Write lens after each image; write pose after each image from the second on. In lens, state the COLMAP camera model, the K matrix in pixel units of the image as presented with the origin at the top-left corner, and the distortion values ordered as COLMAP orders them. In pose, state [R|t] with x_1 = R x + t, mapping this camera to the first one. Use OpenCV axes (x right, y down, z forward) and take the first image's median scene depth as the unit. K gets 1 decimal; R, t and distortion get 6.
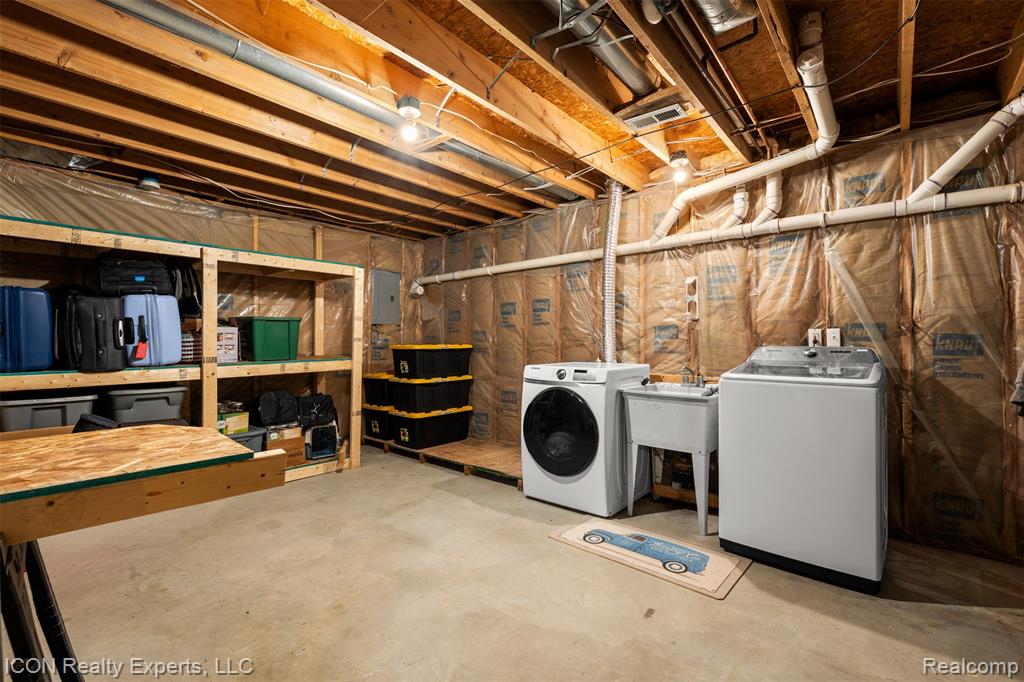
lens RADIAL K [[449.6, 0, 515.0], [0, 449.6, 338.8], [0, 0, 1]] dist [-0.000659, 0.000022]
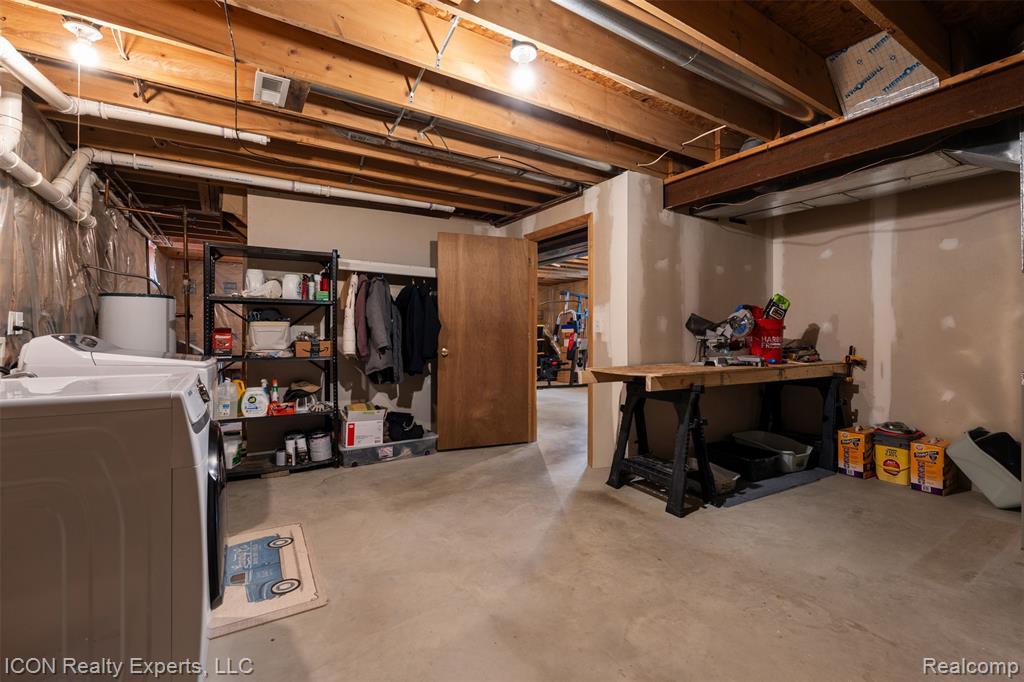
lens RADIAL K [[449.6, 0, 515.0], [0, 449.6, 338.8], [0, 0, 1]] dist [-0.000659, 0.000022]
pose [[-0.949439, -0.004311, 0.313922, -0.510460], [-0.002766, 0.999982, 0.005367, 0.024001], [-0.313939, 0.004228, -0.949434, 1.889743]]
